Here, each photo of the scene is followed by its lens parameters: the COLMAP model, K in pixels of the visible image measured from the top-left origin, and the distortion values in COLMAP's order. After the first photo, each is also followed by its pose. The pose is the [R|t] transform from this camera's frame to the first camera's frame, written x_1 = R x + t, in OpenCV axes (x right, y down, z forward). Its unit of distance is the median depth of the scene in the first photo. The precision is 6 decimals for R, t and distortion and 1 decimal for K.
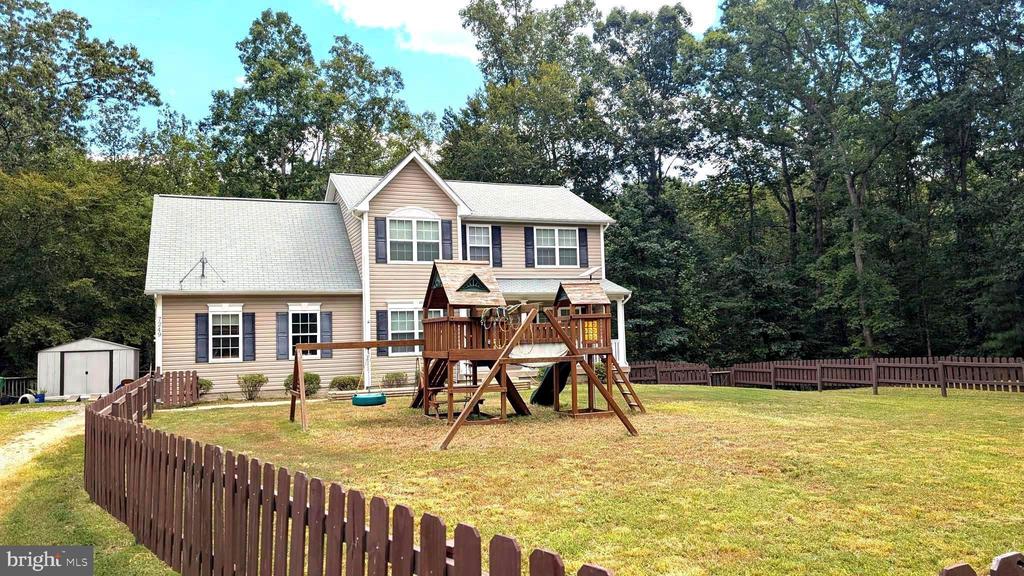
lens RADIAL K [[737.3, 0, 520.8], [0, 737.3, 284.1], [0, 0, 1]] dist [0.023245, -0.010399]
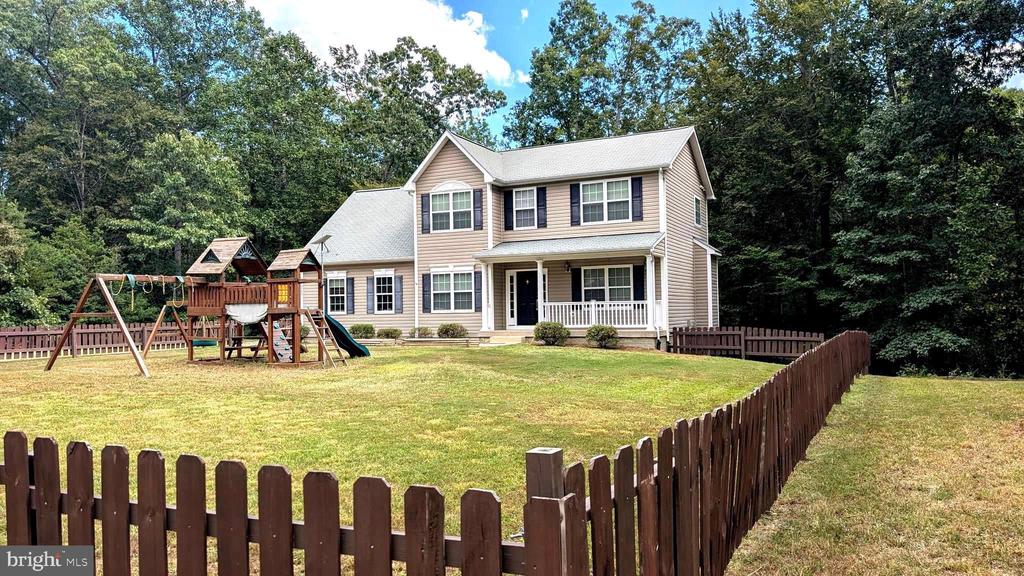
lens RADIAL K [[737.3, 0, 504.9], [0, 737.3, 284.7], [0, 0, 1]] dist [0.023245, -0.010399]
pose [[0.653366, -0.005062, -0.757025, 0.755722], [0.051883, 0.997926, 0.038105, 0.014255], [0.755262, -0.064173, 0.652274, 0.322446]]
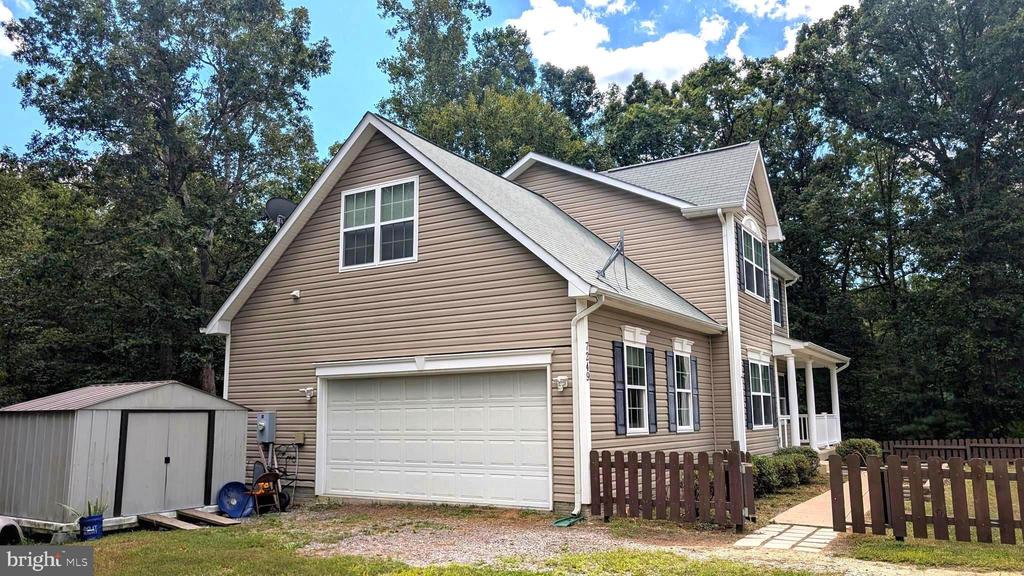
lens RADIAL K [[737.3, 0, 512.2], [0, 737.3, 289.9], [0, 0, 1]] dist [0.023245, -0.010399]
pose [[0.813407, 0.119912, 0.569201, -0.729768], [-0.056601, 0.990194, -0.127717, 0.068238], [-0.578934, 0.071669, 0.812219, 0.552699]]
